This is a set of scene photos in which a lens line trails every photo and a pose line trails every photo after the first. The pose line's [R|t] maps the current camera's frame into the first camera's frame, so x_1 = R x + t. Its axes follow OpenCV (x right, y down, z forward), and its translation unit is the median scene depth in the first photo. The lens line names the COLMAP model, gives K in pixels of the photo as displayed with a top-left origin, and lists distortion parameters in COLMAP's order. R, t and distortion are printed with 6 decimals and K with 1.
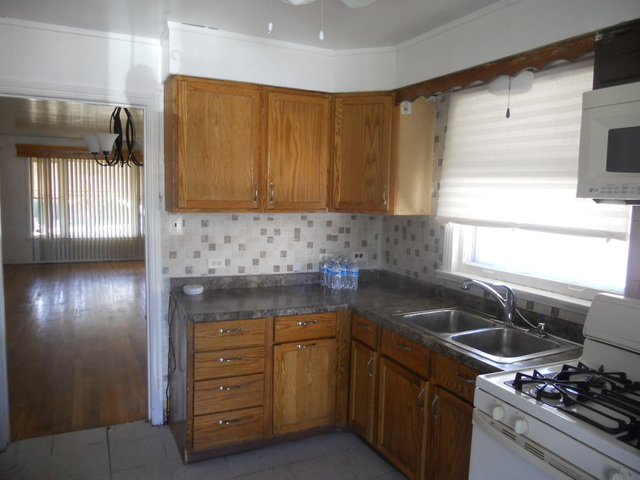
lens RADIAL K [[480.8, 0, 319.4], [0, 480.8, 240.1], [0, 0, 1]] dist [-0.049289, 0.003893]
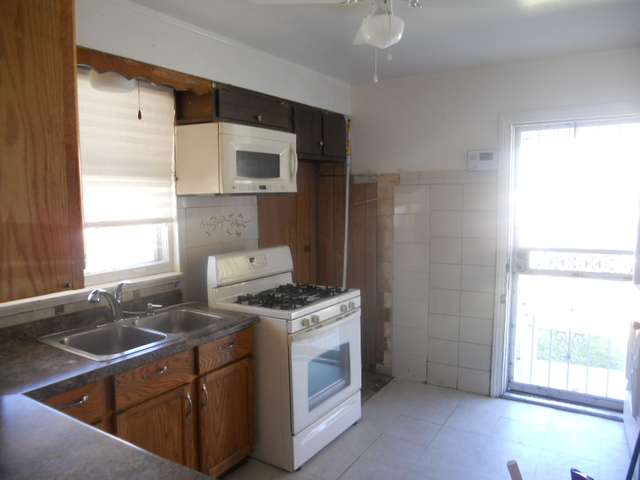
lens RADIAL K [[480.8, 0, 319.8], [0, 480.8, 241.1], [0, 0, 1]] dist [-0.049289, 0.003893]
pose [[-0.516121, -0.096453, 0.851067, -0.721874], [0.084995, 0.982967, 0.162946, -0.128401], [-0.852288, 0.156437, -0.499132, 1.214784]]
